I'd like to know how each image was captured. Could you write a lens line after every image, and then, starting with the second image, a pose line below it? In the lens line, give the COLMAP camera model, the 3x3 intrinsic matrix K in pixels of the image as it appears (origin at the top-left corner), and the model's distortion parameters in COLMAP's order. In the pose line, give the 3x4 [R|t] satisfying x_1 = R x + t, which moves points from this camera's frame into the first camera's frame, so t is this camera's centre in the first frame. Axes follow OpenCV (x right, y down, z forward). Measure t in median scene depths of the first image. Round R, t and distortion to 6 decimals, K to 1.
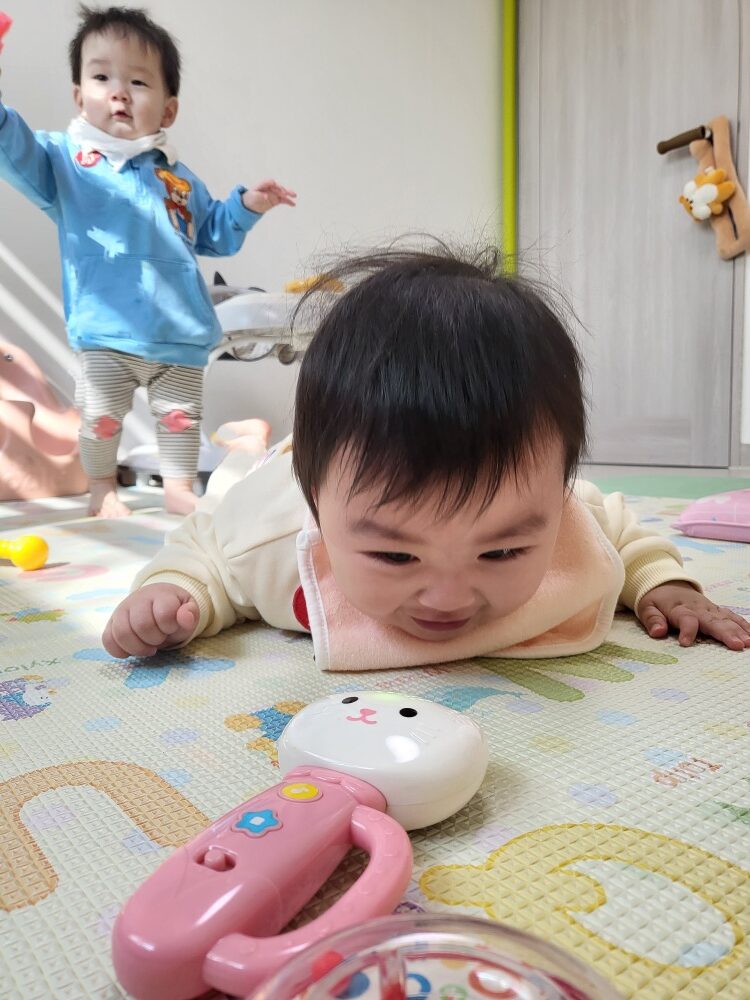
lens RADIAL K [[787.1, 0, 369.4], [0, 787.1, 501.5], [0, 0, 1]] dist [0.003628, 0.016275]
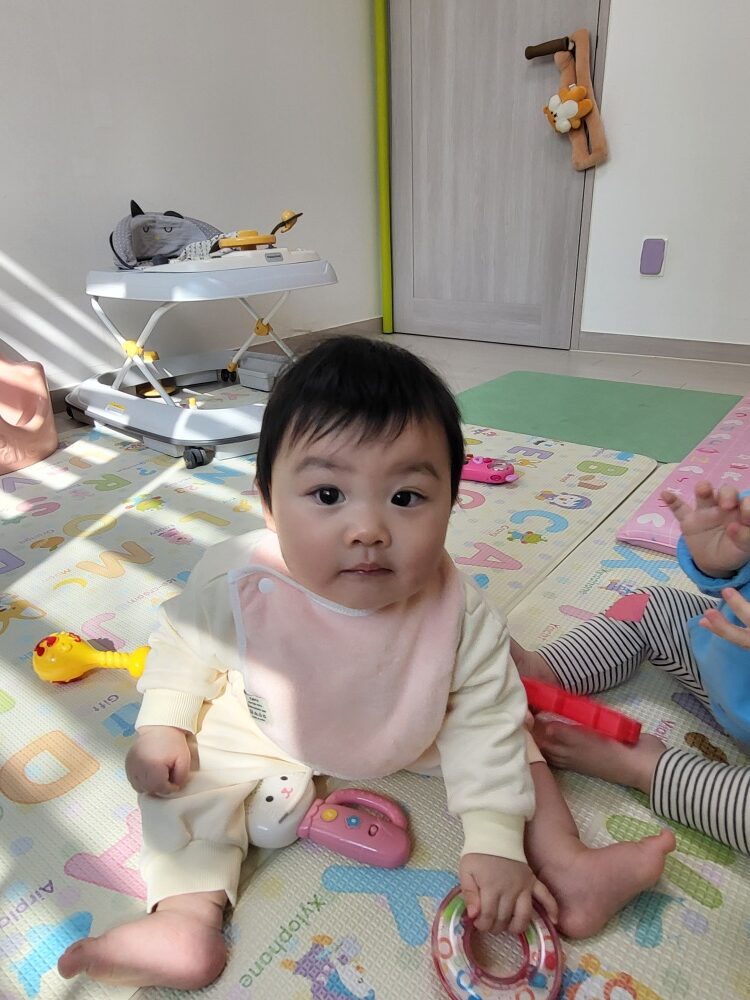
lens RADIAL K [[637.5, 0, 370.2], [0, 637.5, 498.4], [0, 0, 1]] dist [-0.003693, -0.005594]
pose [[0.970252, -0.114844, 0.213123, -0.106077], [0.039409, 0.943504, 0.329008, -0.171756], [-0.238868, -0.310822, 0.919963, 0.054470]]
